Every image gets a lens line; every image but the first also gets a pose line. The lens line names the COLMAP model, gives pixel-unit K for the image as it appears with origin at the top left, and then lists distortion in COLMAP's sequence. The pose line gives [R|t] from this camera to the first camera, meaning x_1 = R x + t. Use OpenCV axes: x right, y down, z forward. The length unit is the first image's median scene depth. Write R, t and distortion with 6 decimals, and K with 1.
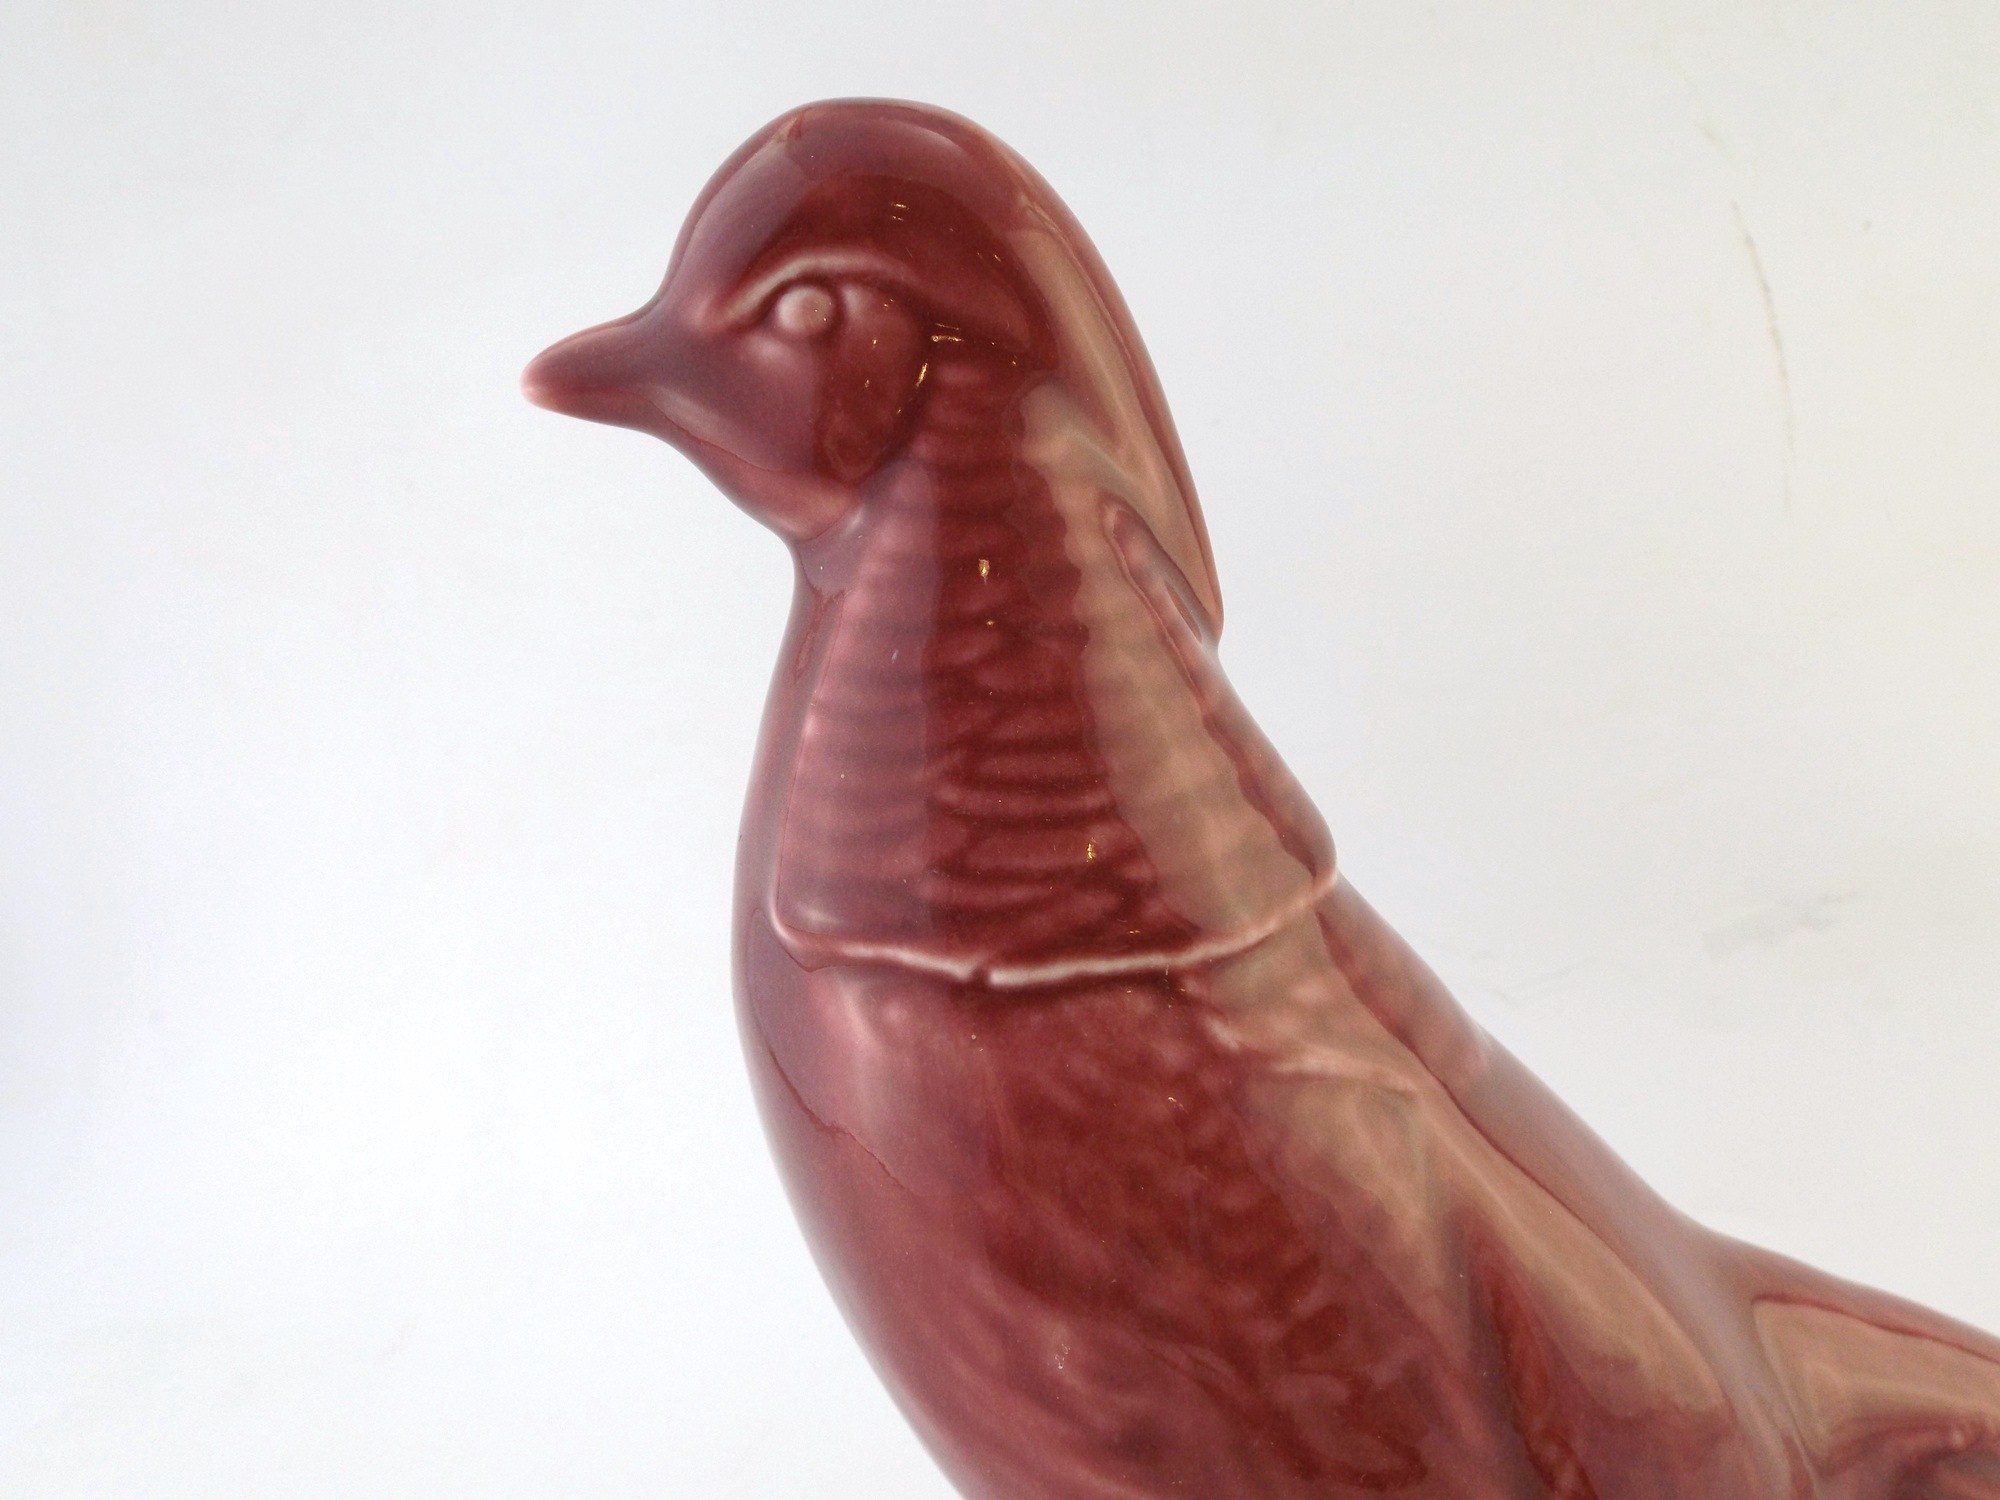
lens RADIAL K [[1532.1, 0, 1006.7], [0, 1532.1, 749.5], [0, 0, 1]] dist [-0.000629, -0.019436]
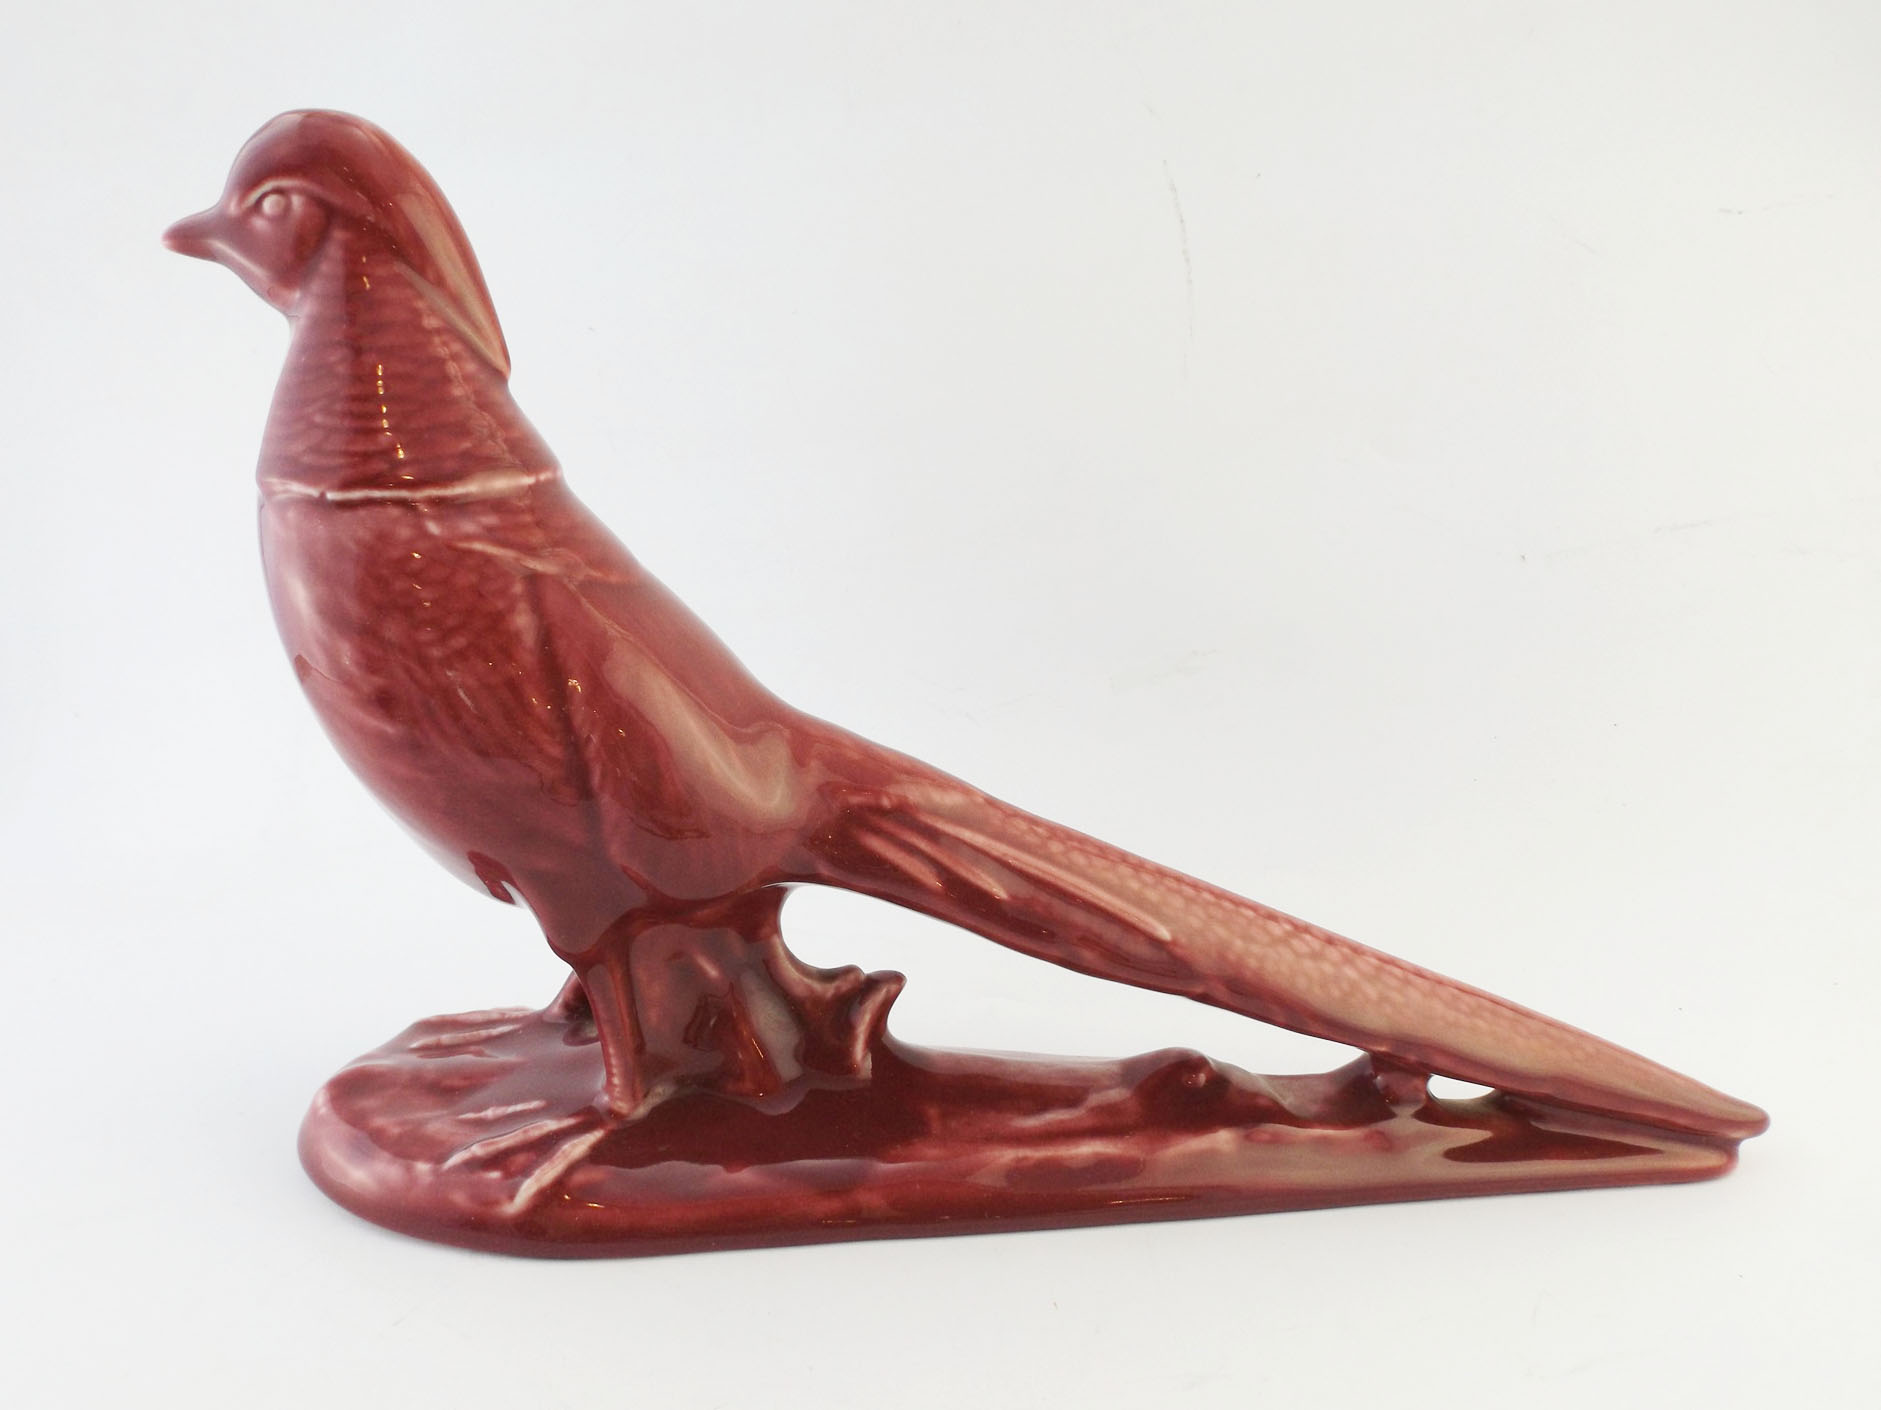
lens RADIAL K [[1598.5, 0, 933.7], [0, 1598.5, 713.3], [0, 0, 1]] dist [0.007156, -0.000217]
pose [[0.997882, 0.034140, -0.055369, 1.023465], [-0.034193, 0.999415, -0.000005, 0.435940], [0.055336, 0.001899, 0.998466, -1.321124]]
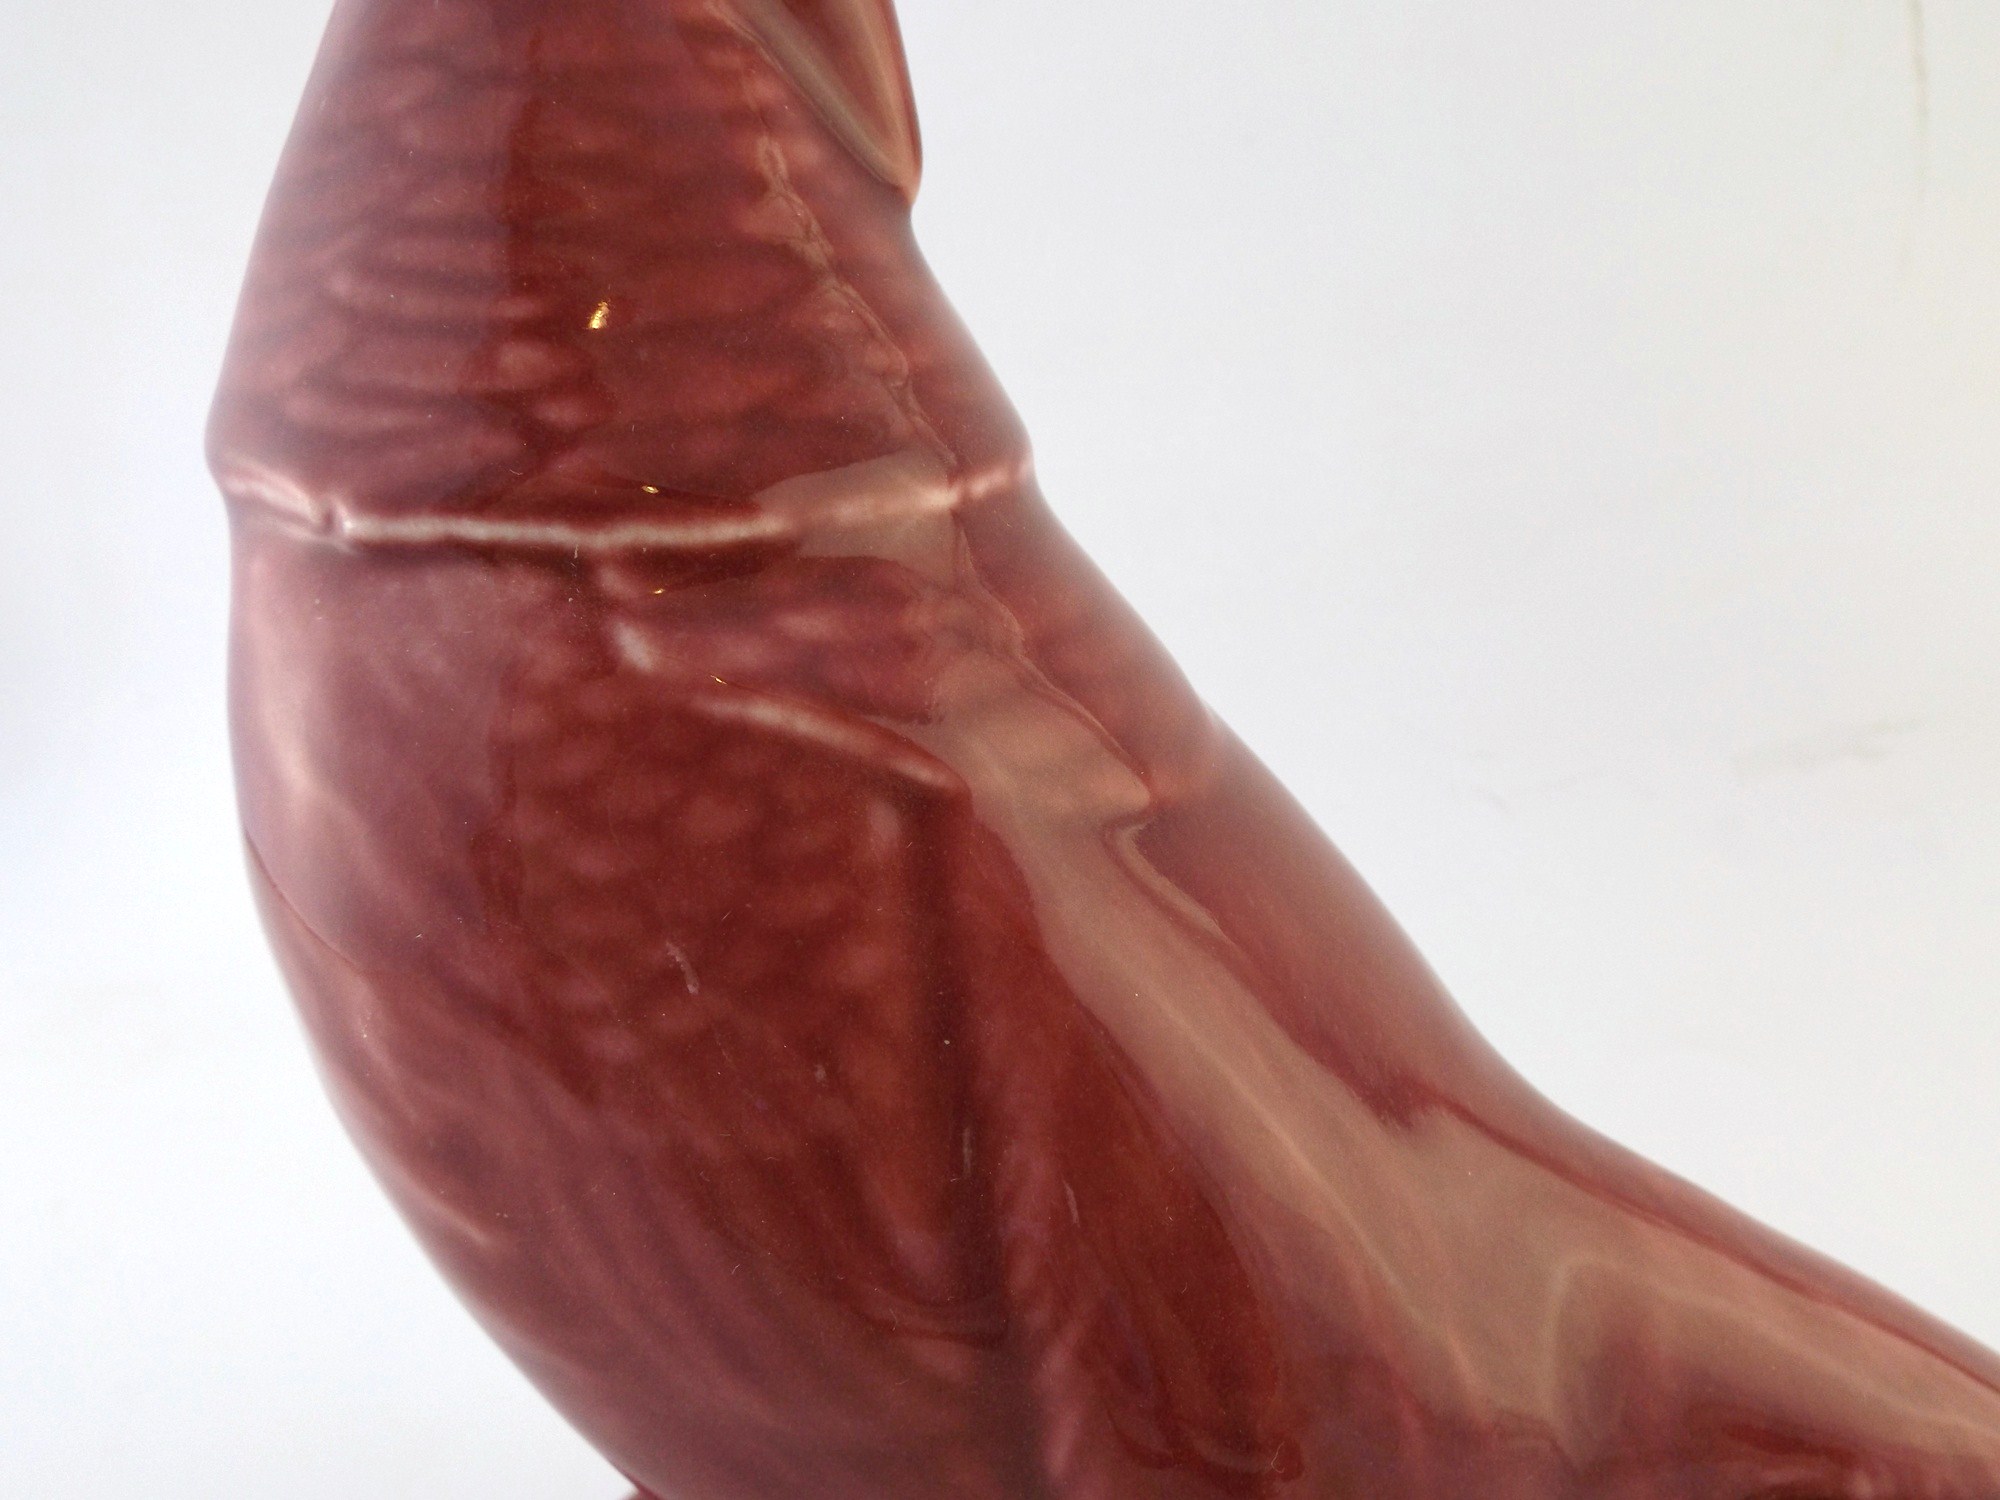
lens RADIAL K [[1532.1, 0, 992.9], [0, 1532.1, 795.5], [0, 0, 1]] dist [-0.000629, -0.019436]
pose [[0.955135, 0.150301, -0.255198, 0.501113], [-0.121334, 0.984611, 0.125774, 0.143508], [0.270175, -0.089167, 0.958674, 0.345391]]
